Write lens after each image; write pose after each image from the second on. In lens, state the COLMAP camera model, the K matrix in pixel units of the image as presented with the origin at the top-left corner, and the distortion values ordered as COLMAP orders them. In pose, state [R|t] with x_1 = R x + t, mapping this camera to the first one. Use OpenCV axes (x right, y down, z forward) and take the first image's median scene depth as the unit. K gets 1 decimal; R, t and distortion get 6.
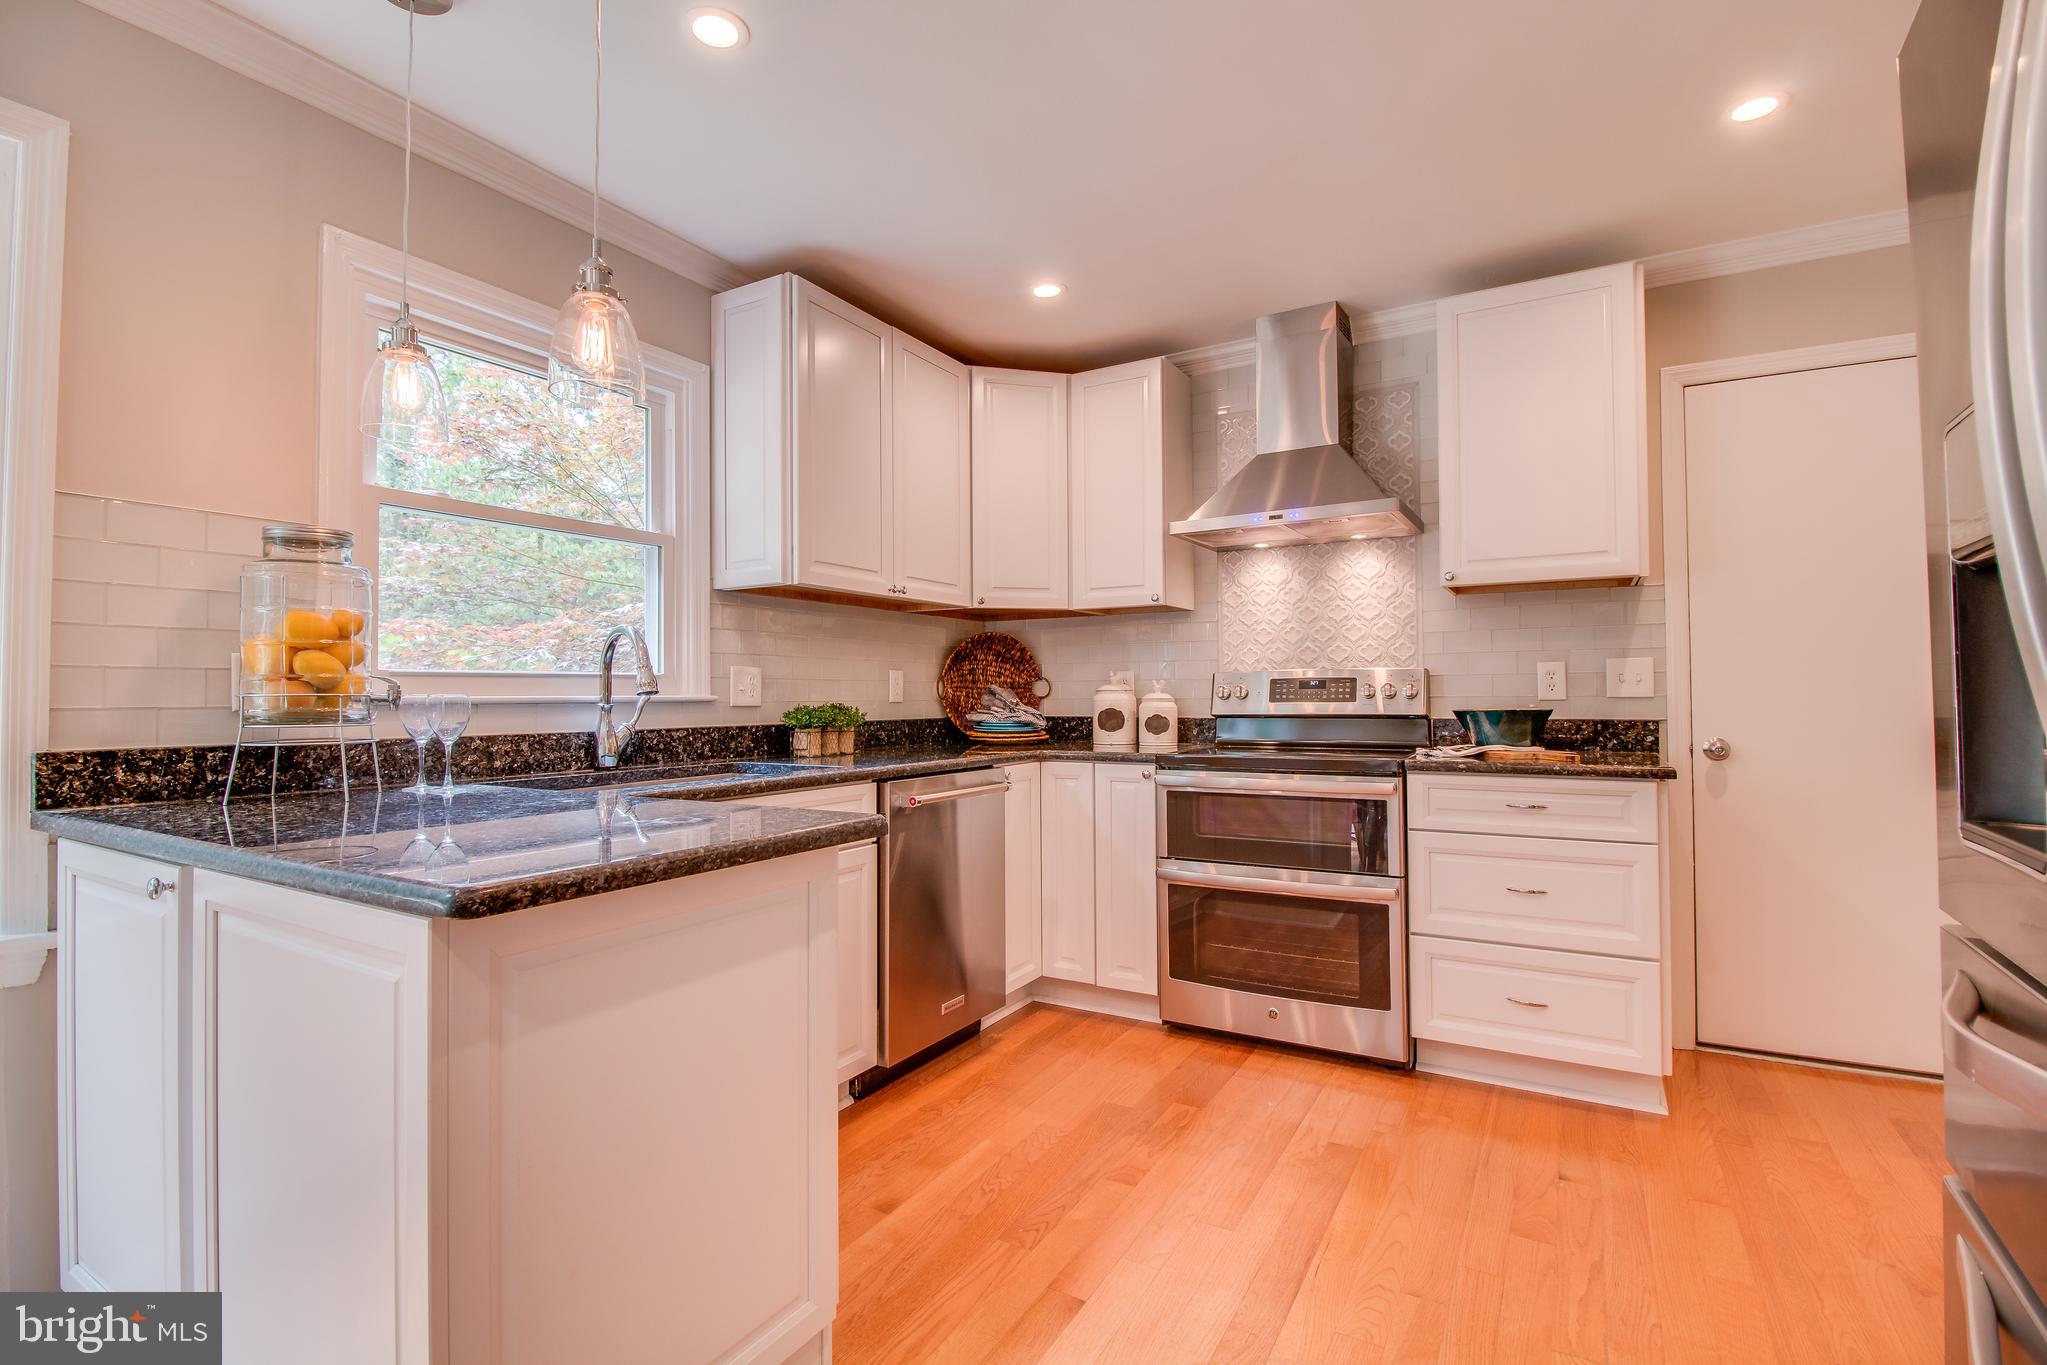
lens RADIAL K [[952.4, 0, 1023.5], [0, 952.4, 682.5], [0, 0, 1]] dist [-0.027953, -0.000054]
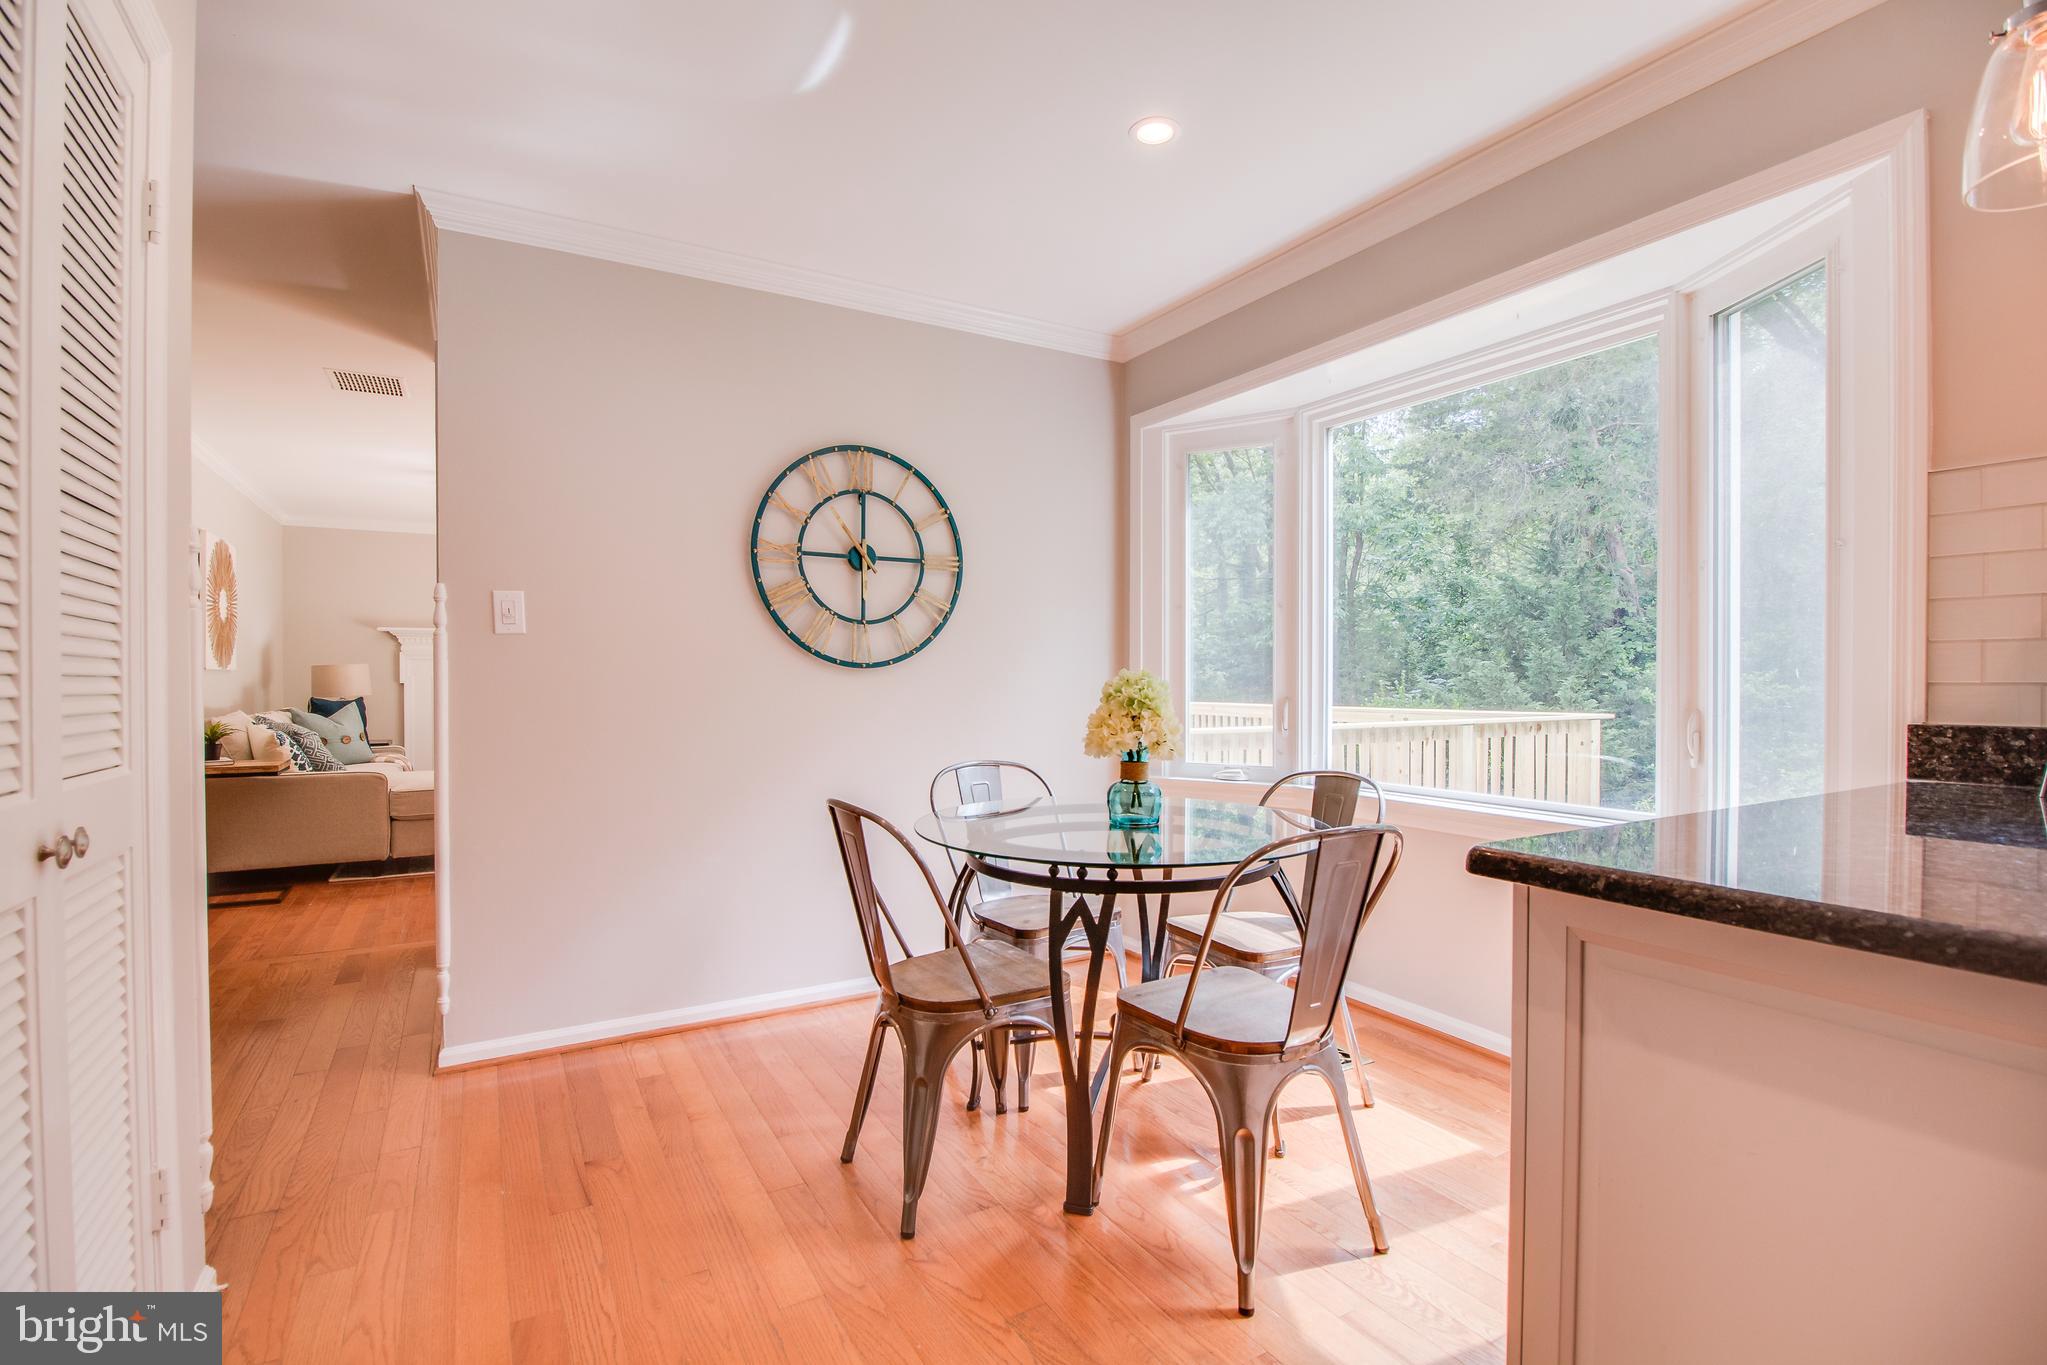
lens RADIAL K [[952.4, 0, 1023.5], [0, 952.4, 682.5], [0, 0, 1]] dist [-0.027953, -0.000054]
pose [[-0.491384, 0.007738, -0.870909, 0.229471], [0.015587, 0.999879, 0.000089, 0.007844], [0.870804, -0.013531, -0.491445, 0.403979]]
